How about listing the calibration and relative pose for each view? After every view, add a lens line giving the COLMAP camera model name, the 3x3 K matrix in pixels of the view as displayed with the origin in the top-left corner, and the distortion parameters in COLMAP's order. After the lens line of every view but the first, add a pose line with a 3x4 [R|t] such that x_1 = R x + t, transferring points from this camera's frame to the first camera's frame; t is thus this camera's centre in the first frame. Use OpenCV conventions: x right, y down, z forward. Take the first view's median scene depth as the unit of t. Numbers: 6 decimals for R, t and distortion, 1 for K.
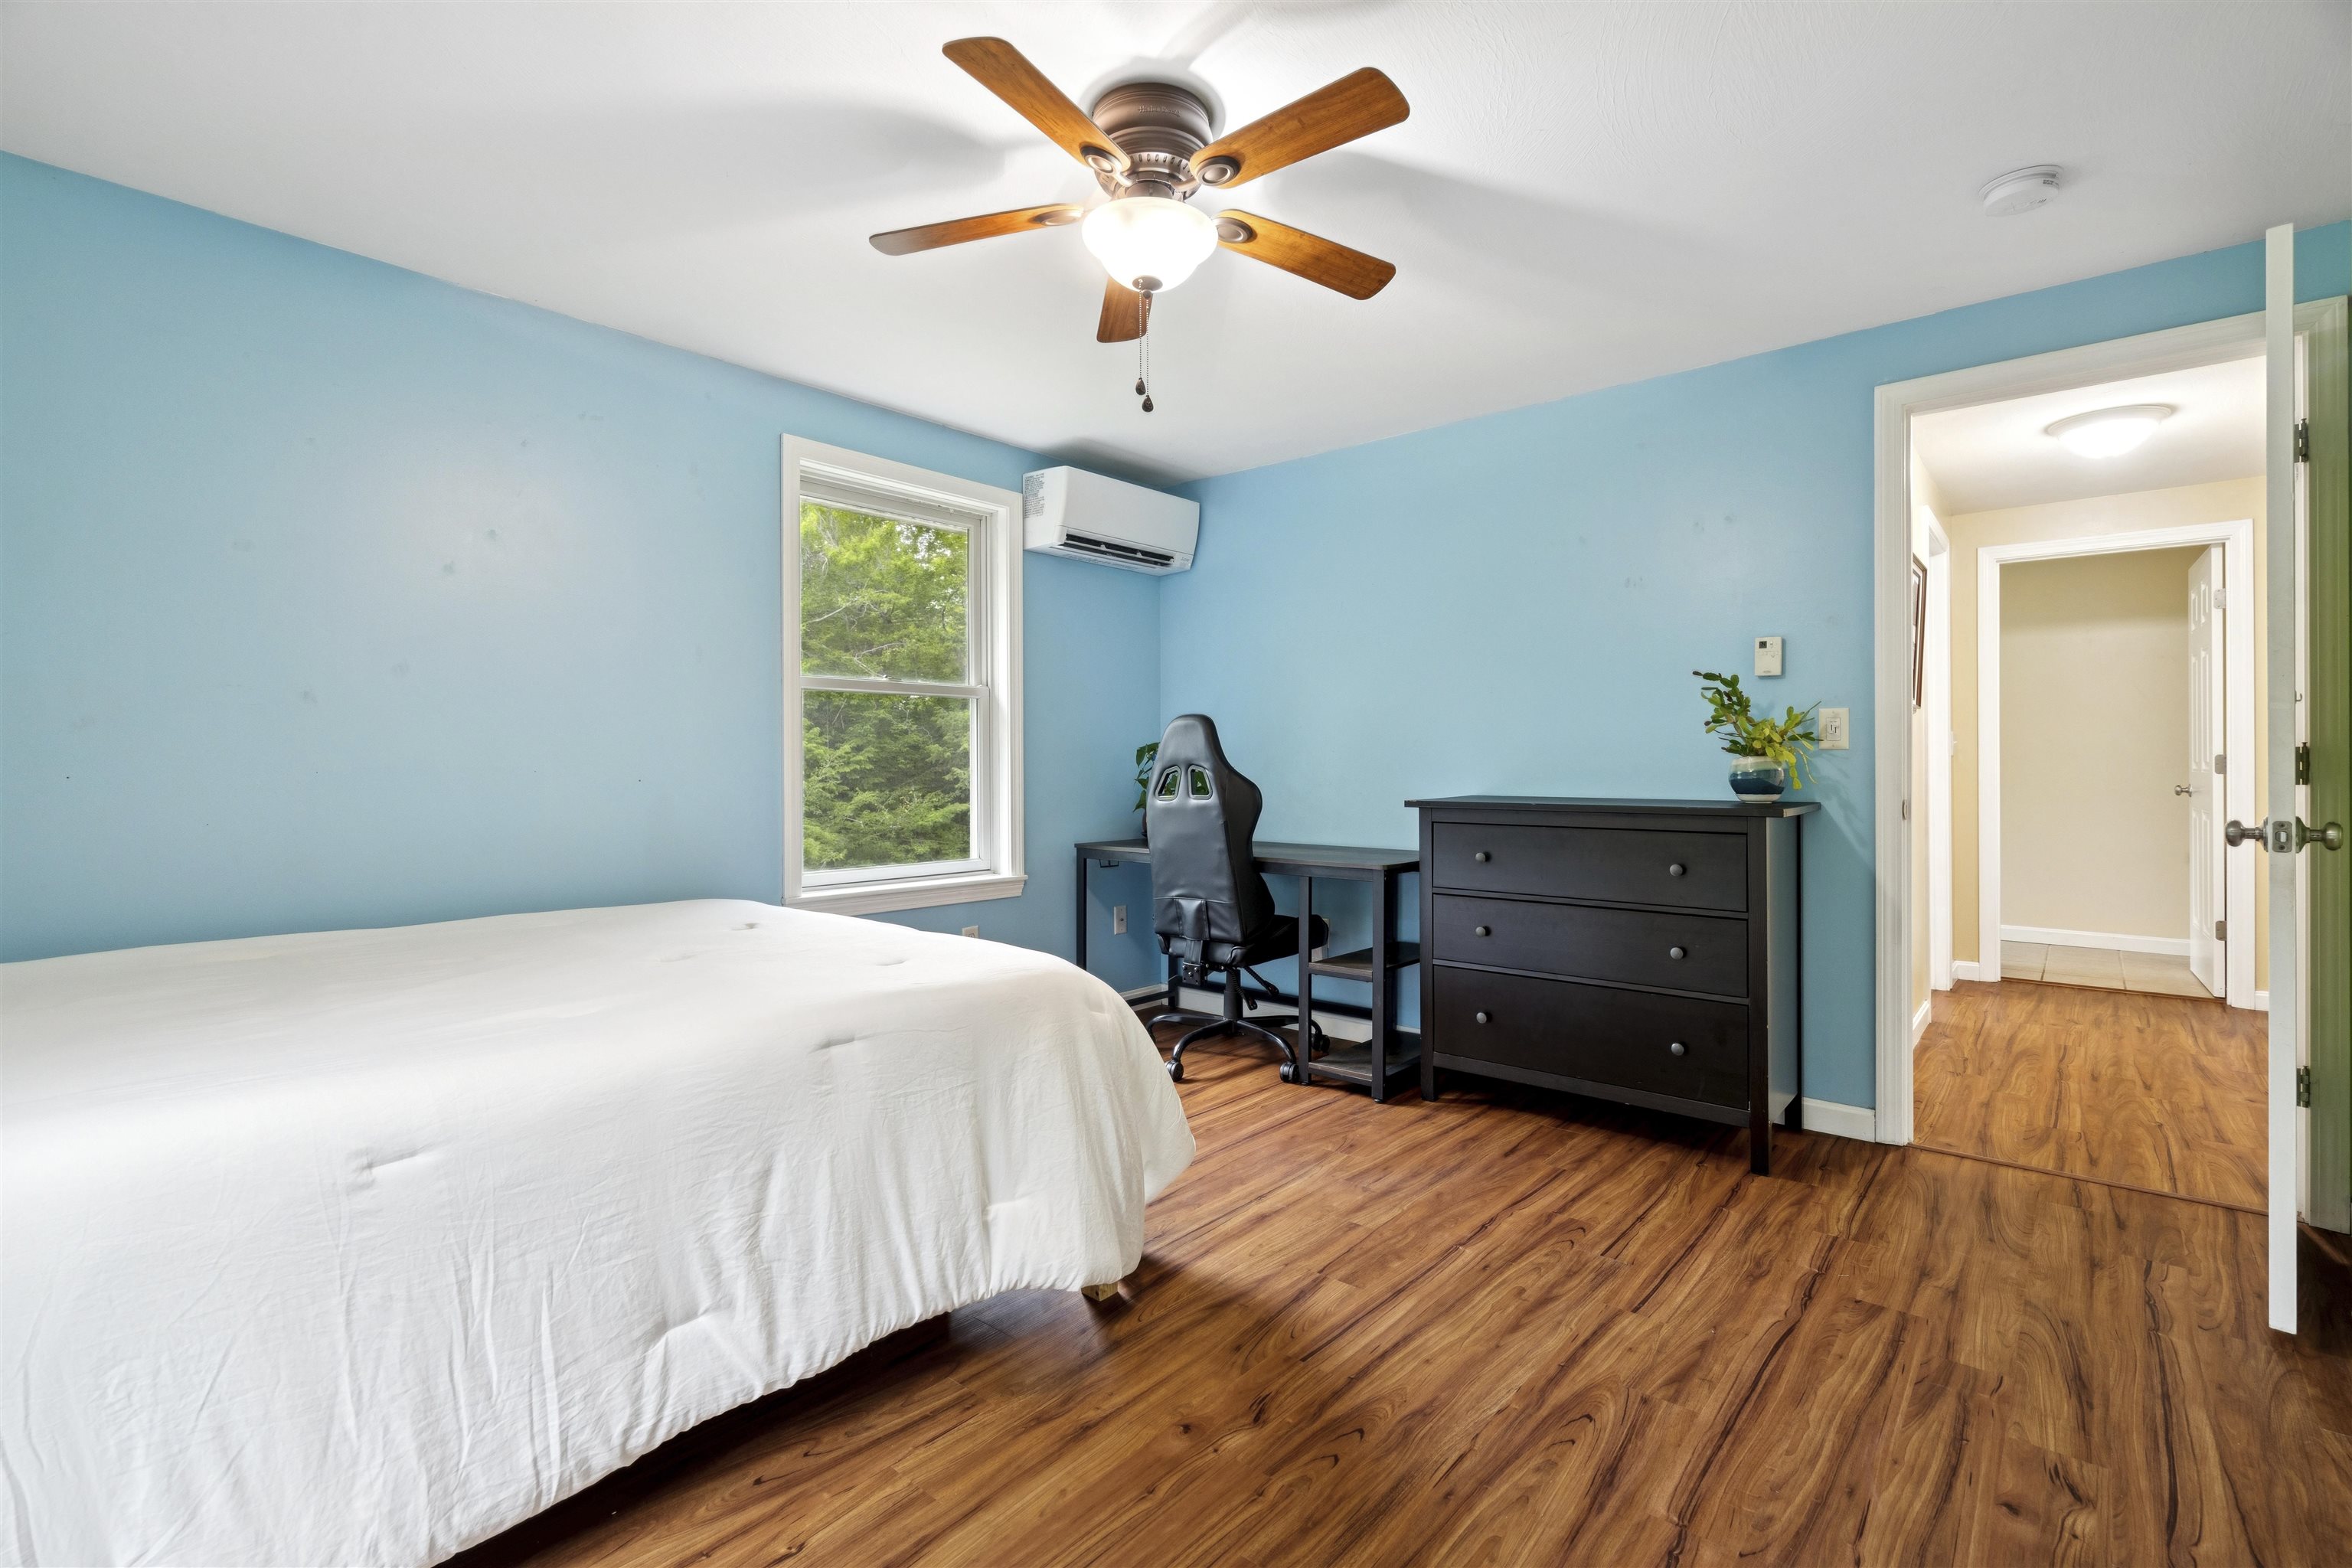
lens RADIAL K [[1070.6, 0, 1163.1], [0, 1070.6, 778.6], [0, 0, 1]] dist [-0.001865, 0.001208]
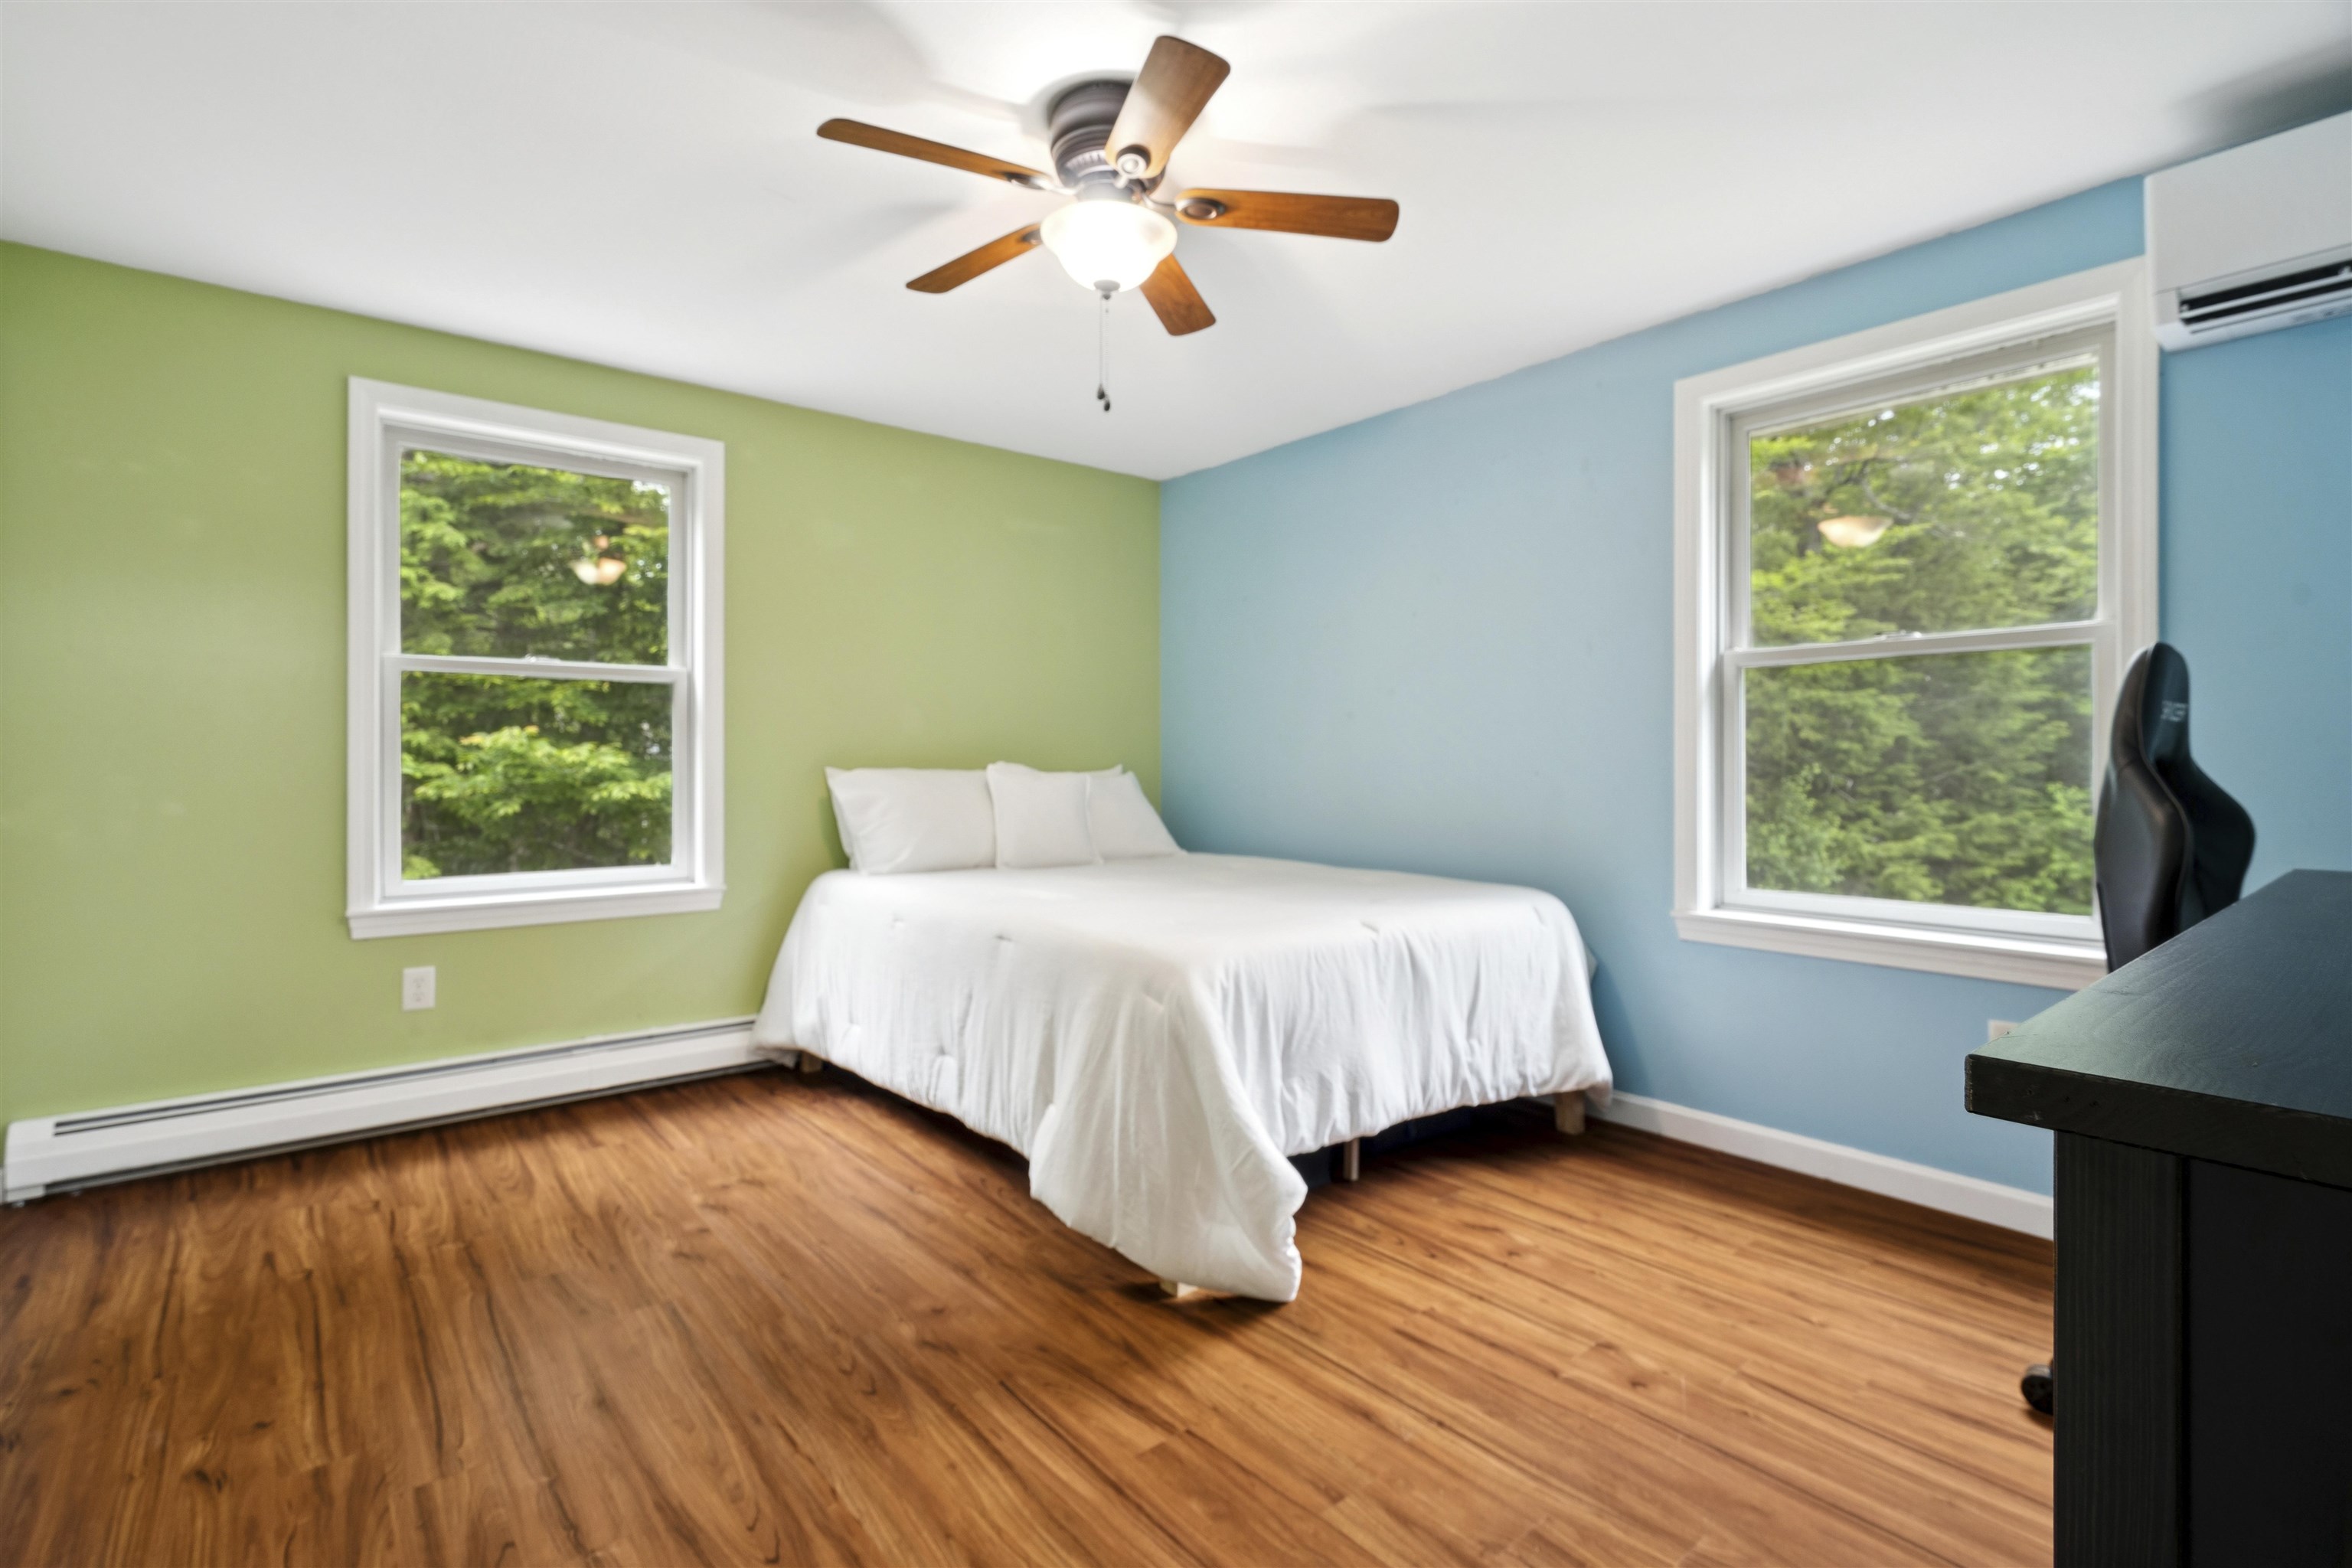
lens RADIAL K [[1070.6, 0, 1162.0], [0, 1070.6, 772.5], [0, 0, 1]] dist [-0.001865, 0.001208]
pose [[-0.169415, 0.004381, -0.985535, 0.995363], [-0.010401, 0.999926, 0.006233, -0.007071], [0.985490, 0.011307, -0.169357, 1.236944]]
